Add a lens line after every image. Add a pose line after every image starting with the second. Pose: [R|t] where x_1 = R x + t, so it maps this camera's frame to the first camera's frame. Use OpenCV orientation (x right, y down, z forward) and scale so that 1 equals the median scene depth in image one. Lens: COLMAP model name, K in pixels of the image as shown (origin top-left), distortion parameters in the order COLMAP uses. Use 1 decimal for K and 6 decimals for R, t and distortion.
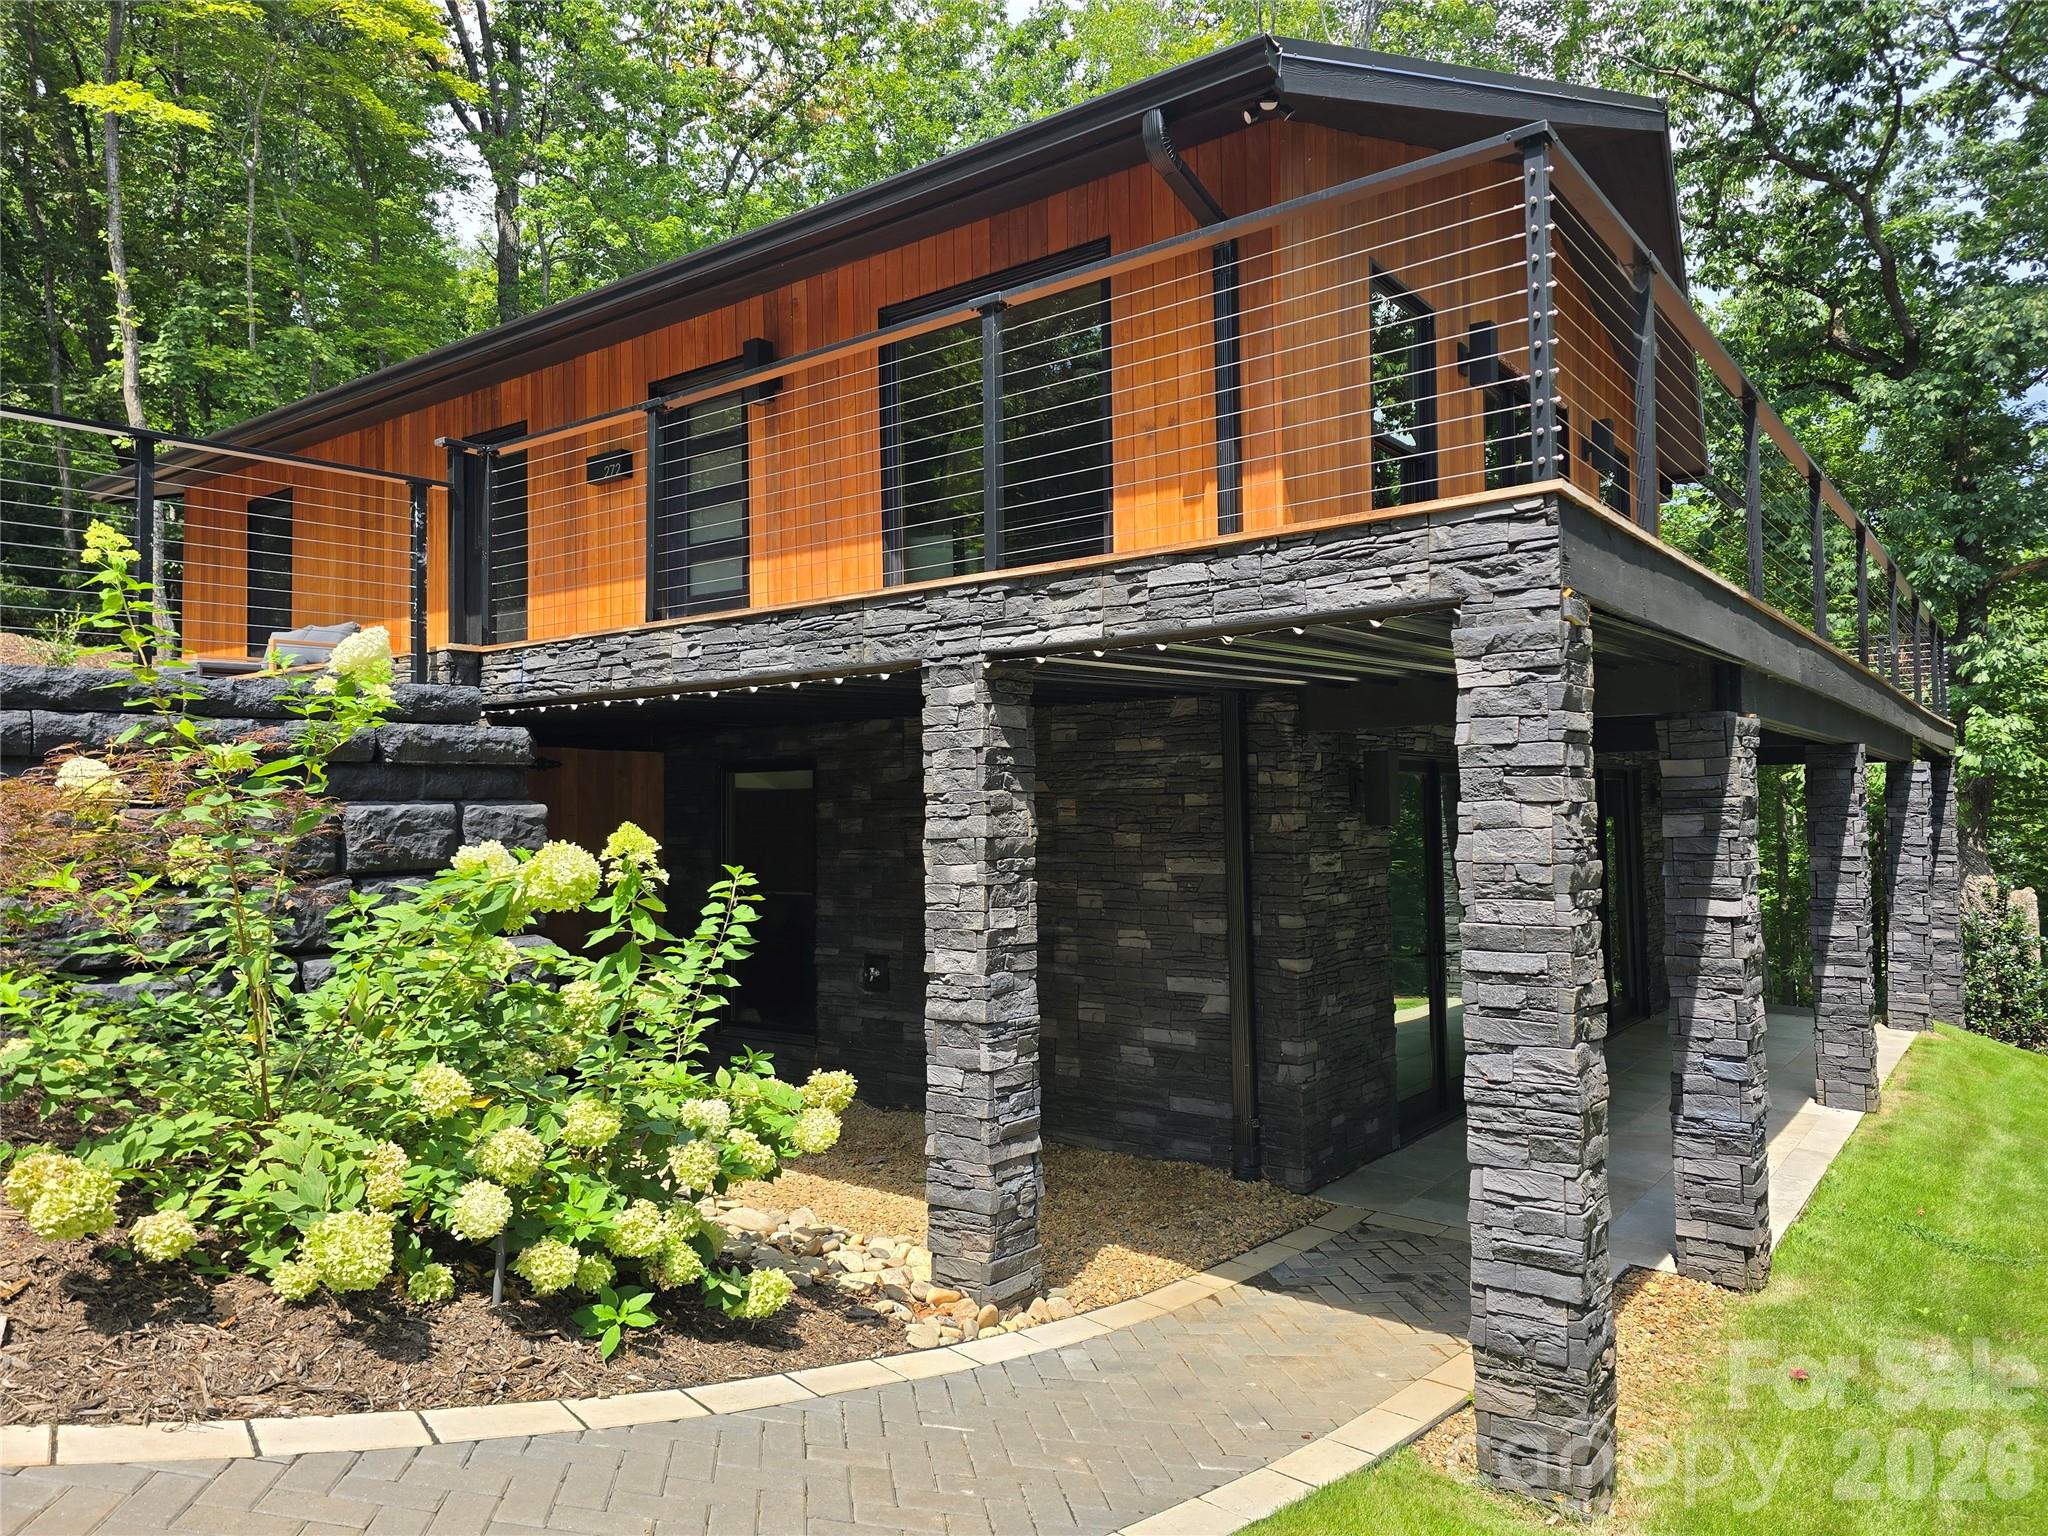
lens RADIAL K [[1368.9, 0, 1024.0], [0, 1368.9, 768.0], [0, 0, 1]] dist [0.074404, -0.066928]
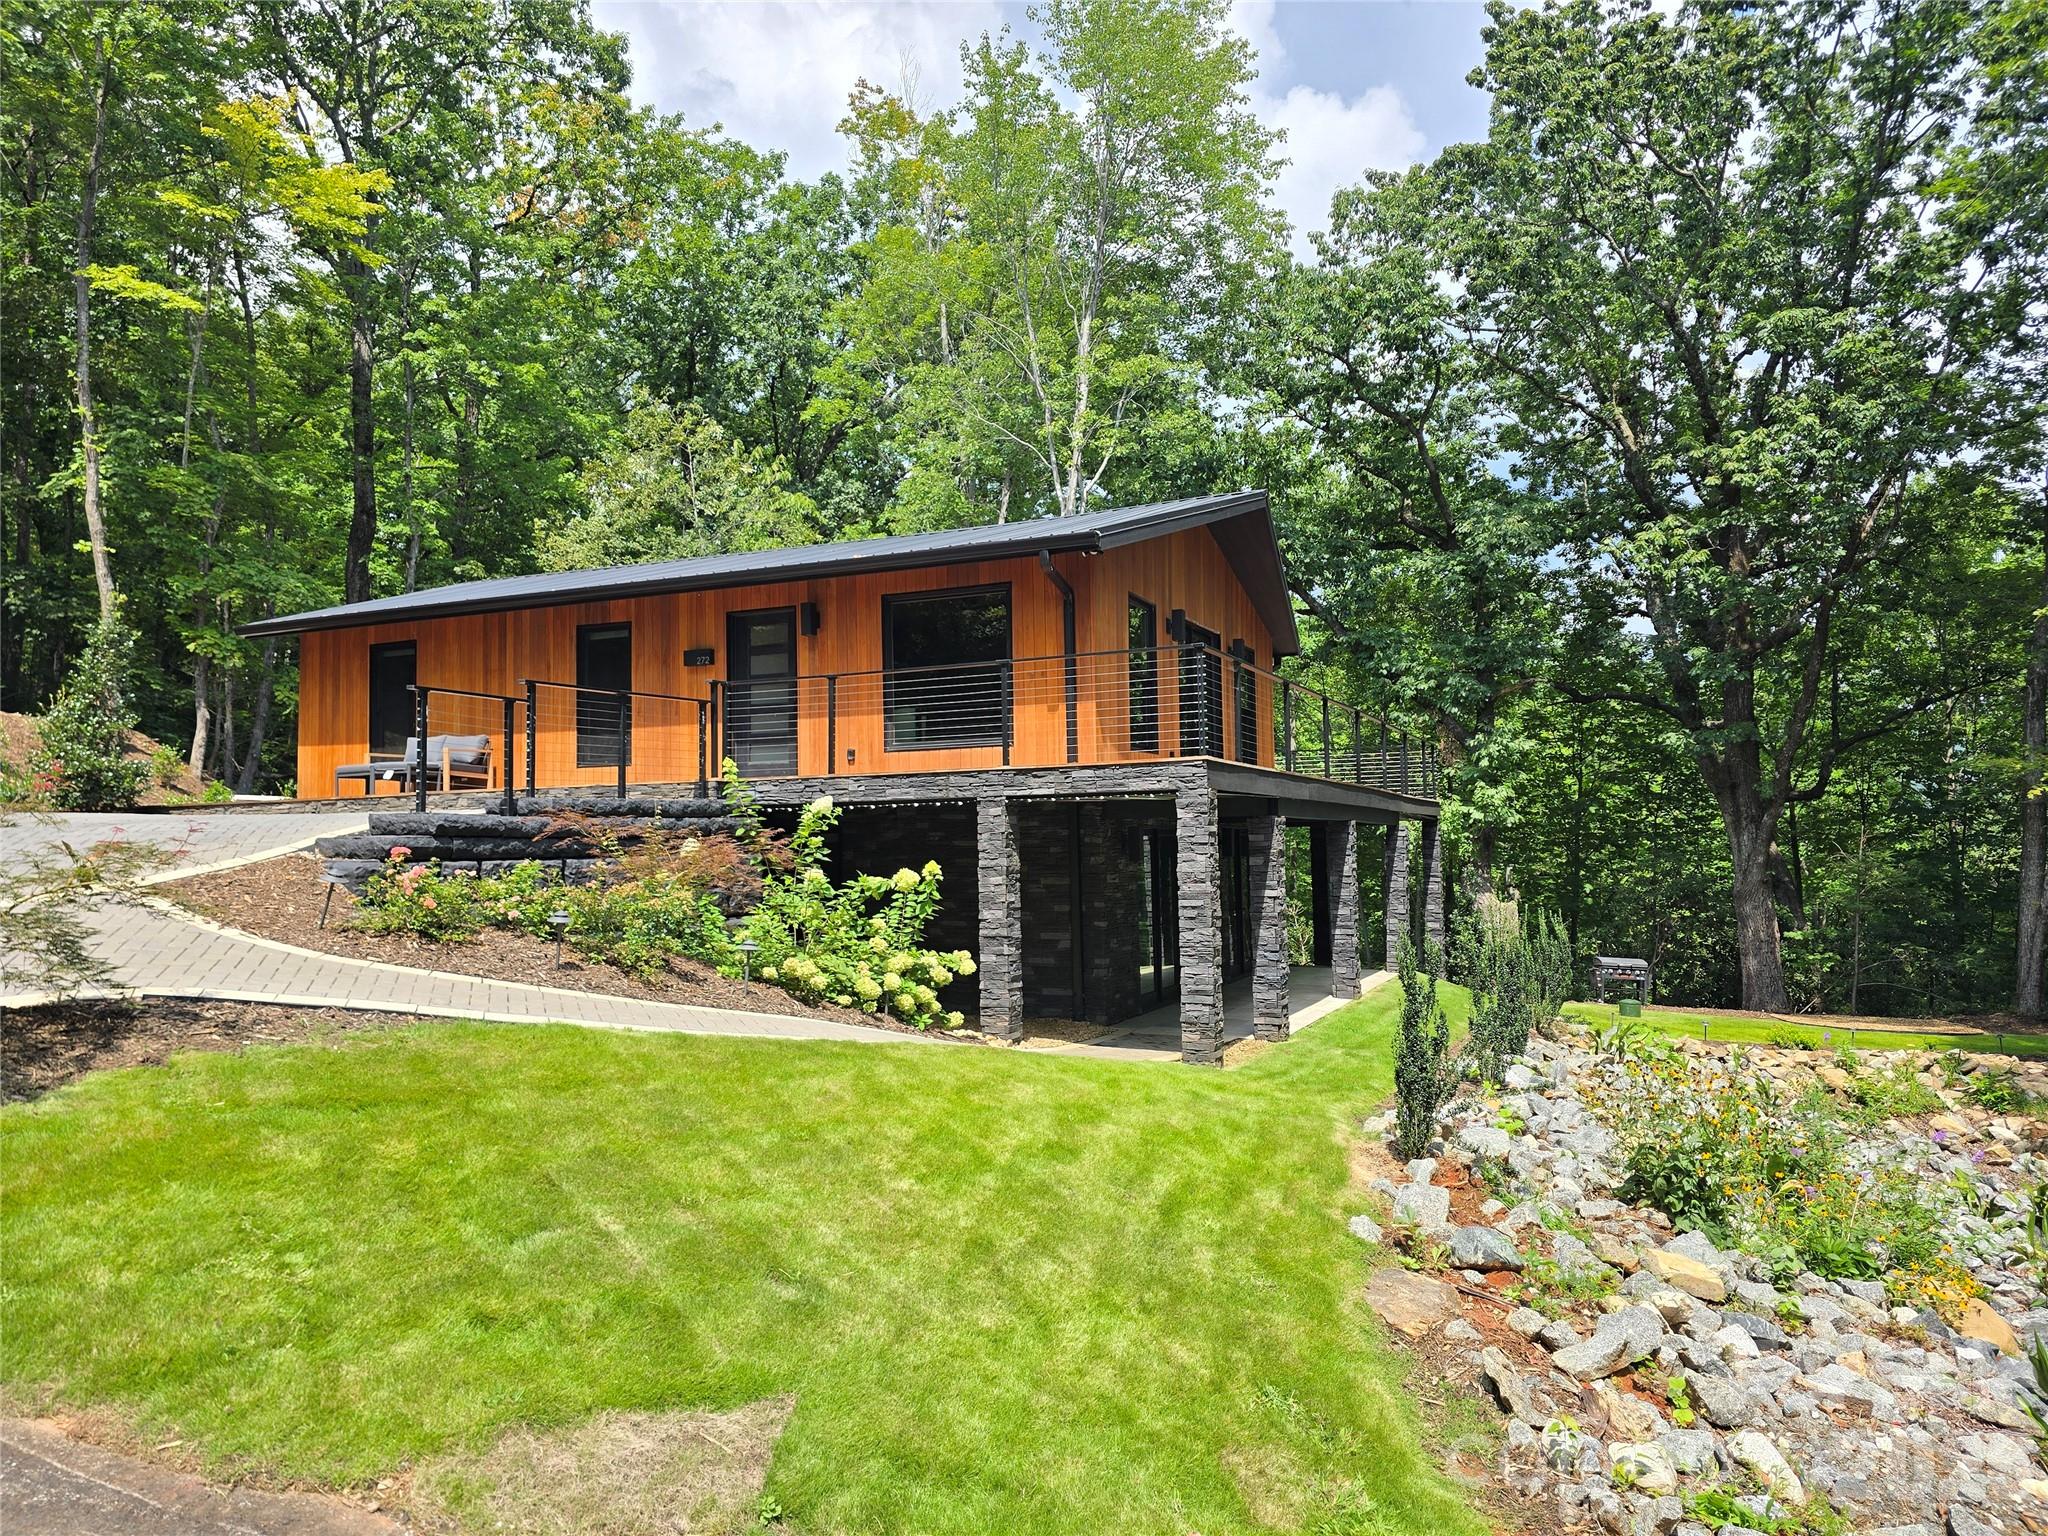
lens RADIAL K [[1368.9, 0, 1024.0], [0, 1368.9, 768.0], [0, 0, 1]] dist [0.074404, -0.066928]
pose [[0.976255, 0.009816, 0.216402, -0.501130], [-0.003699, 0.999583, -0.028652, -0.056068], [-0.216593, 0.027172, 0.975884, -1.406595]]
